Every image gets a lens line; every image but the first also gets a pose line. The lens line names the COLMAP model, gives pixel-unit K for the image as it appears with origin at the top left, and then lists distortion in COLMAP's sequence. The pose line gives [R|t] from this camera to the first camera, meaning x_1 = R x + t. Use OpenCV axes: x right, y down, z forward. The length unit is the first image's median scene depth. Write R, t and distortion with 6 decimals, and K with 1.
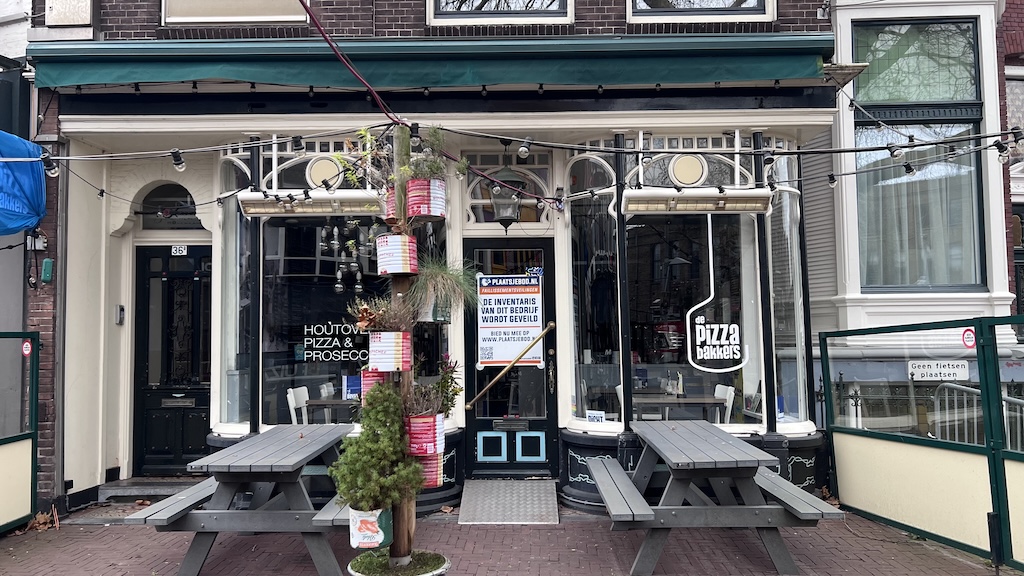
lens RADIAL K [[775.1, 0, 512.0], [0, 775.1, 288.0], [0, 0, 1]] dist [0.040000, -0.059872]
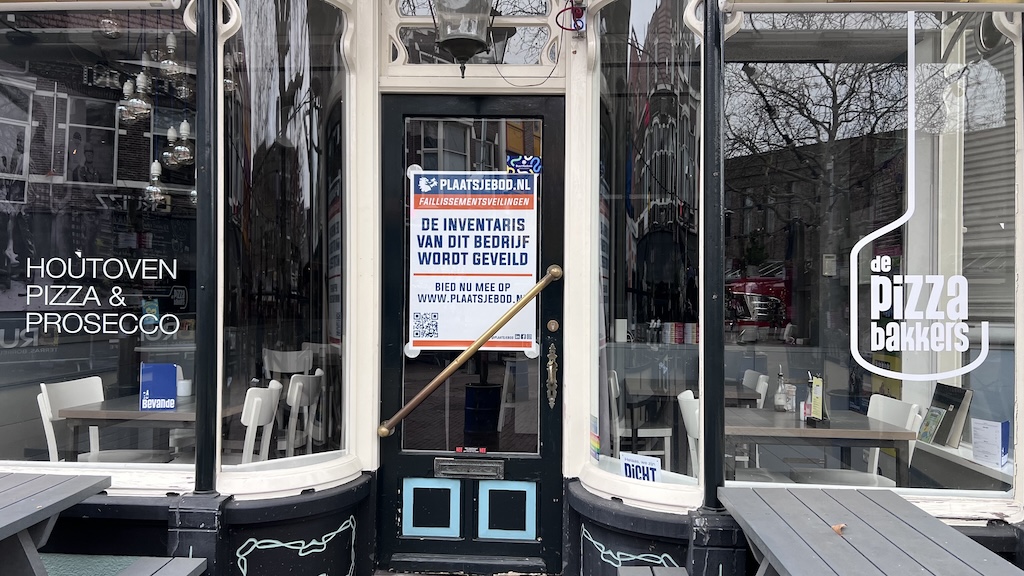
lens RADIAL K [[775.1, 0, 512.0], [0, 775.1, 288.0], [0, 0, 1]] dist [0.040000, -0.059872]
pose [[0.999131, 0.022738, -0.034924, 0.041463], [-0.021039, 0.998613, 0.048257, 0.034662], [0.035972, -0.047480, 0.998224, 0.500262]]
